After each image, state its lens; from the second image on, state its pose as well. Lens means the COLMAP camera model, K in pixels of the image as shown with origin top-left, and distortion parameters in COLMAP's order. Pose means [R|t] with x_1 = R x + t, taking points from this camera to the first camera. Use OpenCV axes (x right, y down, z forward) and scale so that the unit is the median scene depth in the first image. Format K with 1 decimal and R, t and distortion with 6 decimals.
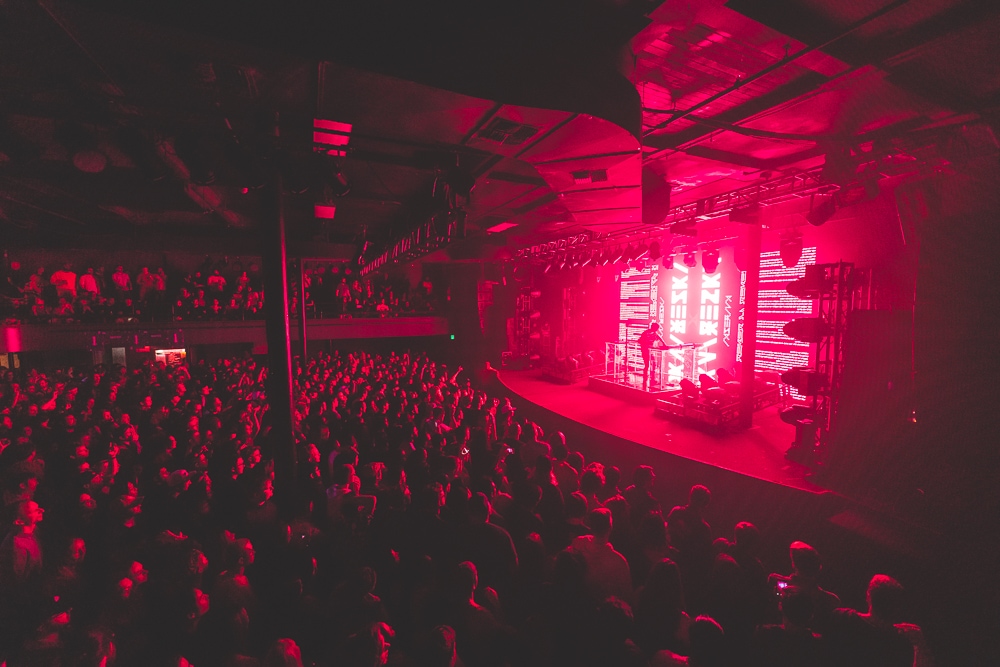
lens RADIAL K [[402.3, 0, 500.0], [0, 402.3, 333.5], [0, 0, 1]] dist [-0.000187, 0.000115]
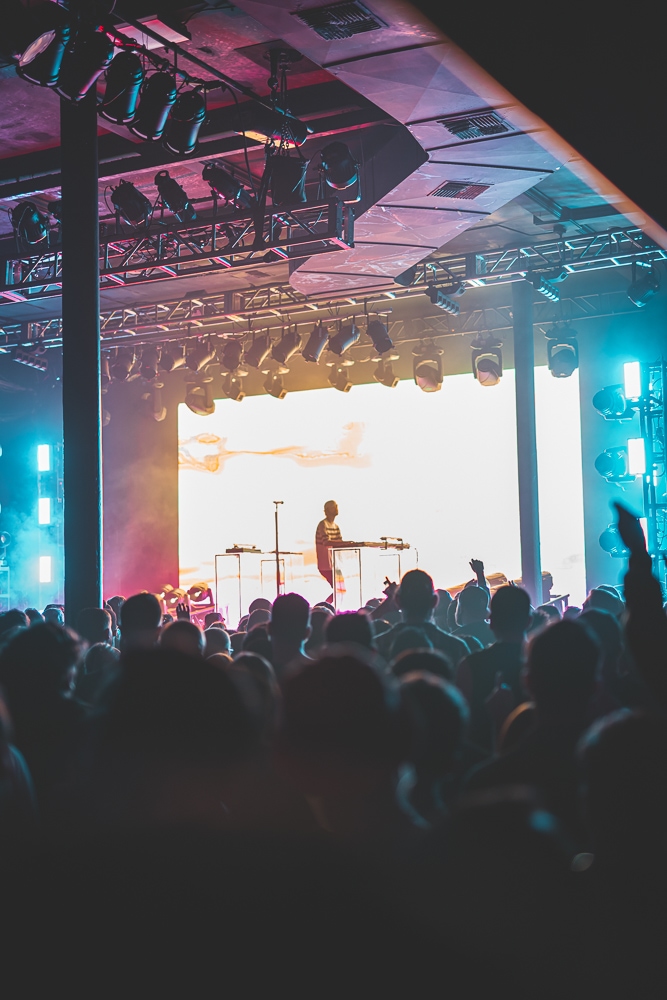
lens RADIAL K [[1383.9, 0, 333.5], [0, 1383.9, 500.0], [0, 0, 1]] dist [-0.118552, -0.008594]
pose [[0.792917, 0.021952, 0.608934, -0.898653], [0.076970, 0.987737, -0.135834, 0.290889], [-0.604448, 0.154574, 0.781504, -0.419812]]
